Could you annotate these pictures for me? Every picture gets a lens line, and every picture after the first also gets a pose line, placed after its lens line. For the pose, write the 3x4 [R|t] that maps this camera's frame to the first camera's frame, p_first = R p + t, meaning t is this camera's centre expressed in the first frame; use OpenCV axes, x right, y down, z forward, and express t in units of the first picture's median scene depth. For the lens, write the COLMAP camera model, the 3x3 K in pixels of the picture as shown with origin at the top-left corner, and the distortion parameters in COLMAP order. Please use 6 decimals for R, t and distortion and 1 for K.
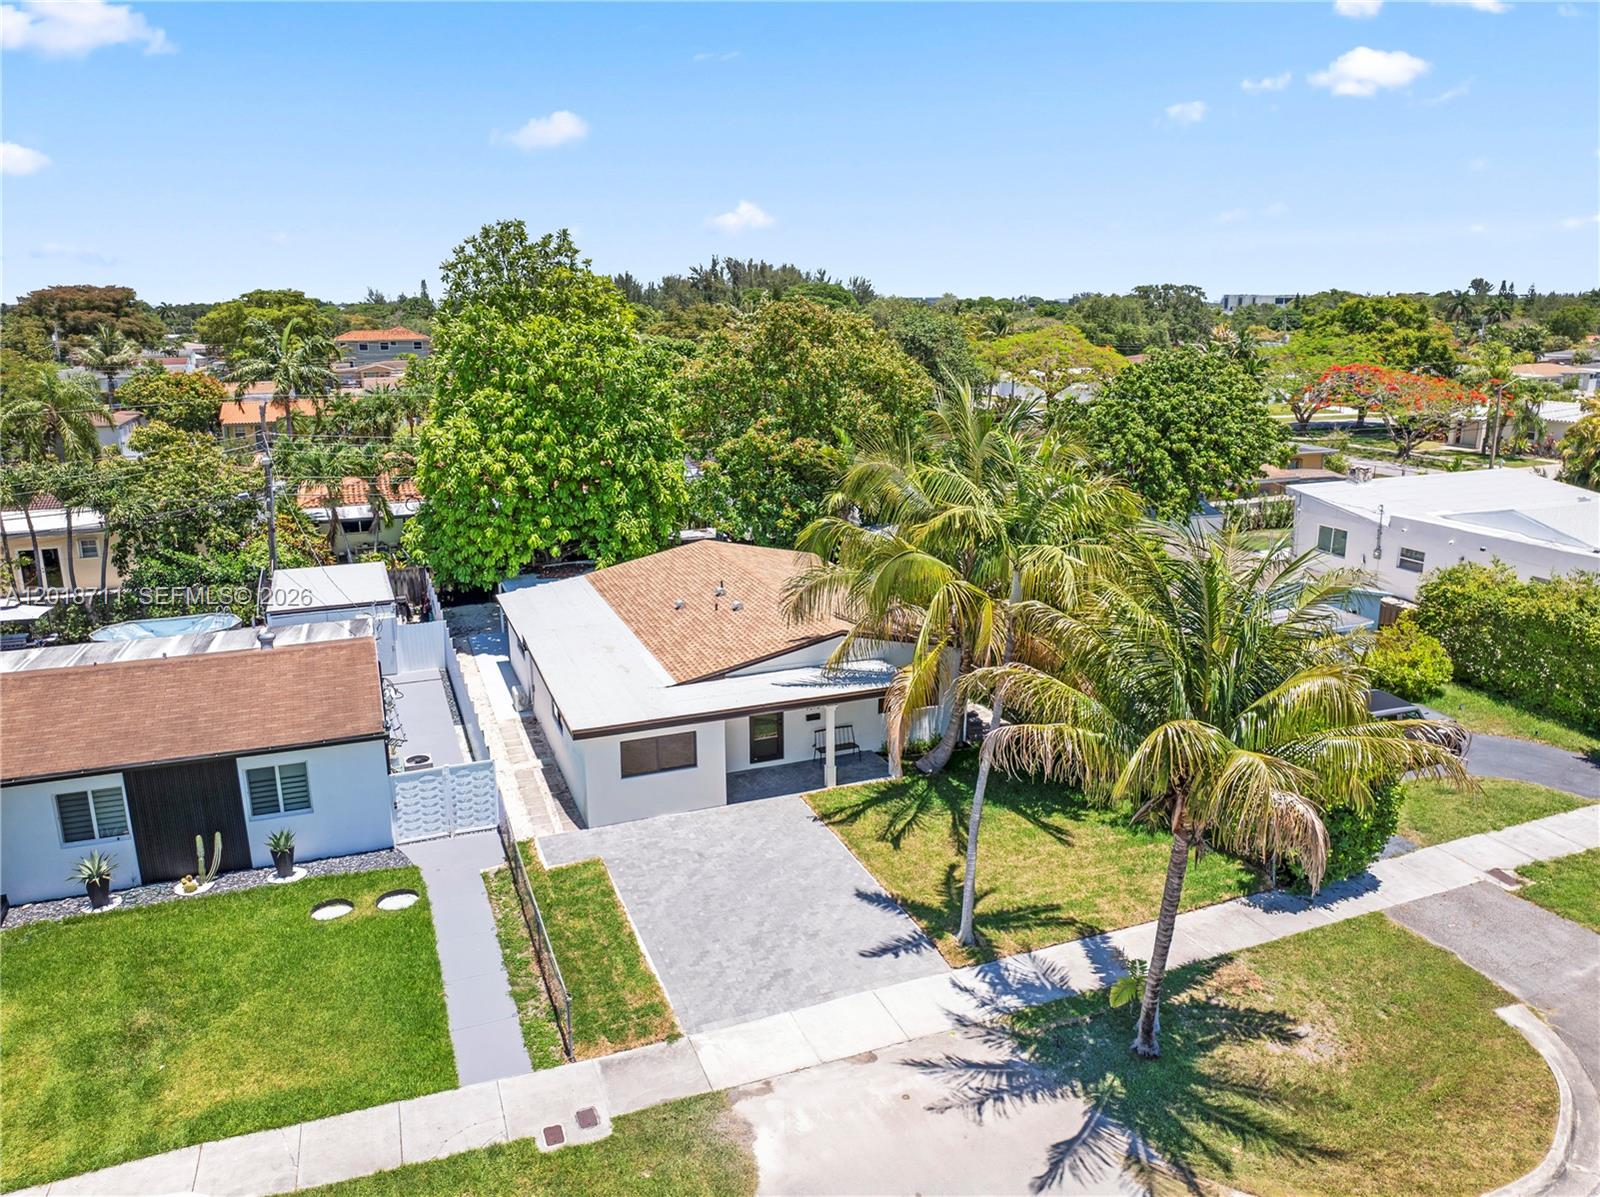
lens RADIAL K [[1117.6, 0, 806.0], [0, 1117.6, 584.4], [0, 0, 1]] dist [-0.038290, 0.004616]
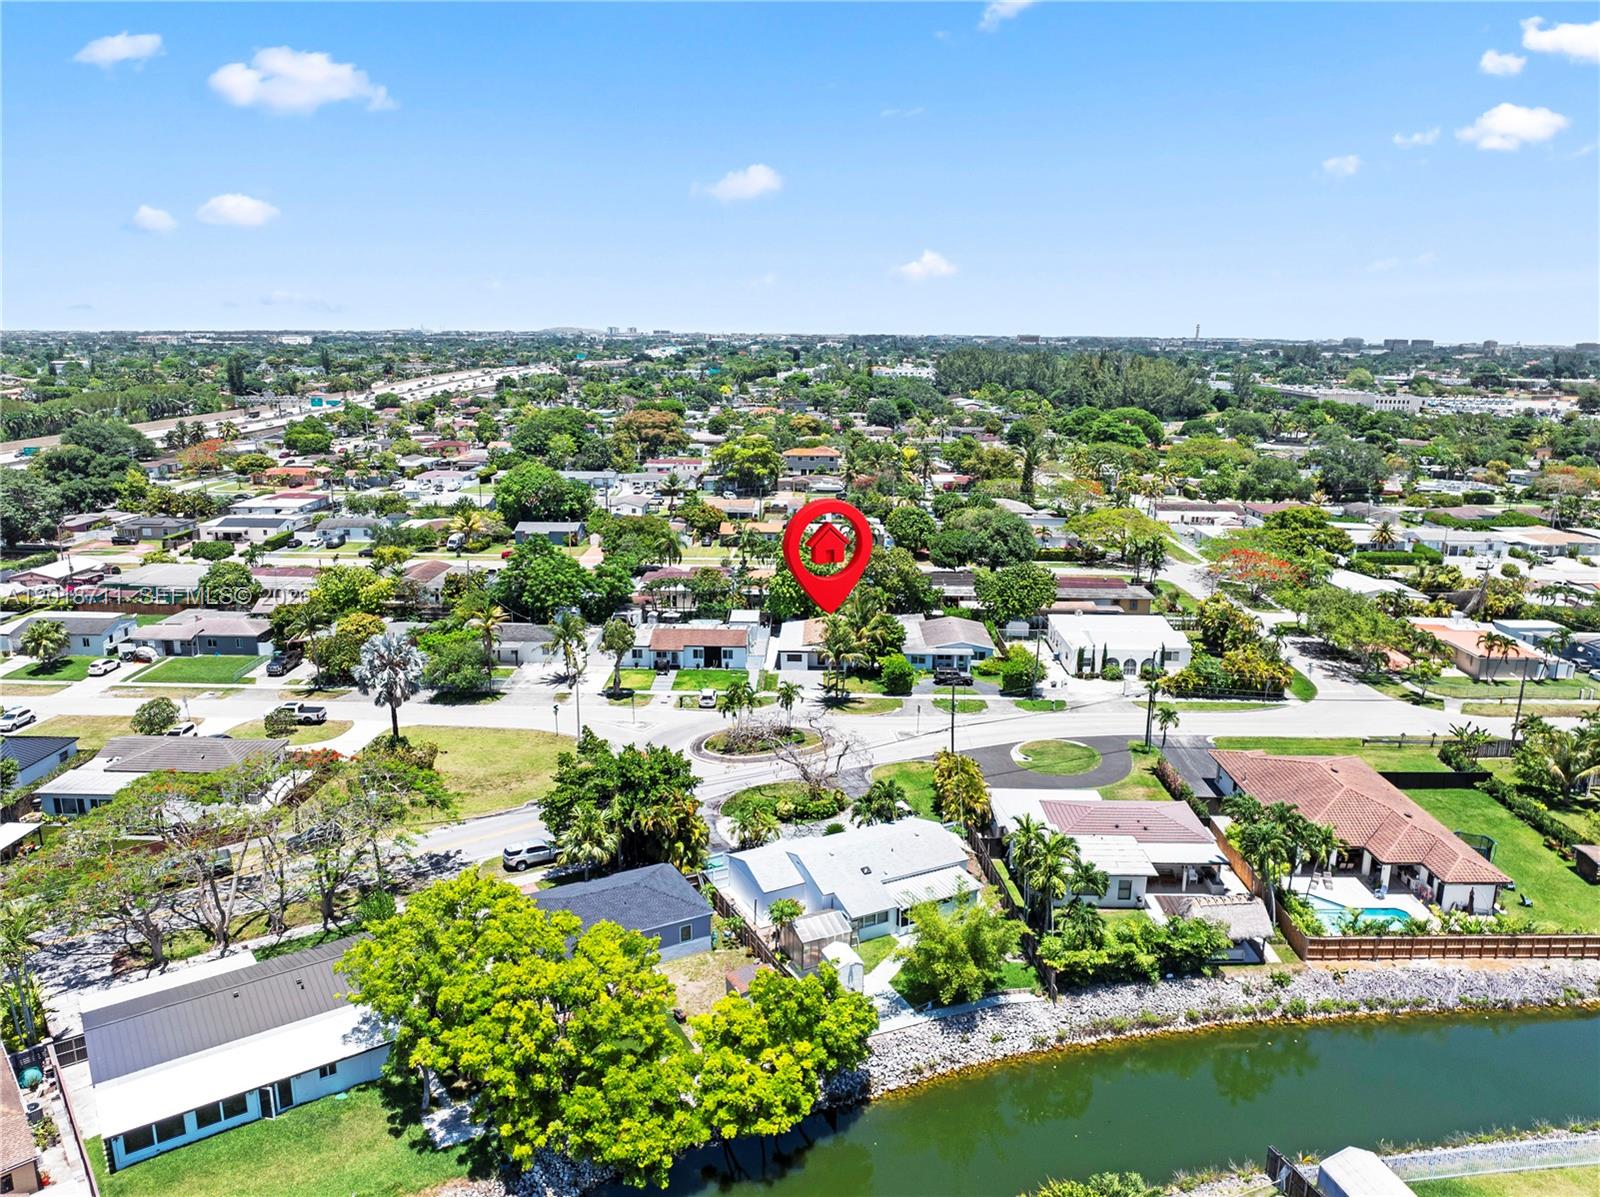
lens RADIAL K [[1117.6, 0, 802.9], [0, 1117.6, 600.3], [0, 0, 1]] dist [-0.038290, 0.004616]
pose [[0.919932, 0.101872, -0.378612, 1.837979], [-0.105765, 0.994335, 0.010561, -0.172131], [0.377543, 0.030329, 0.925495, -3.791194]]
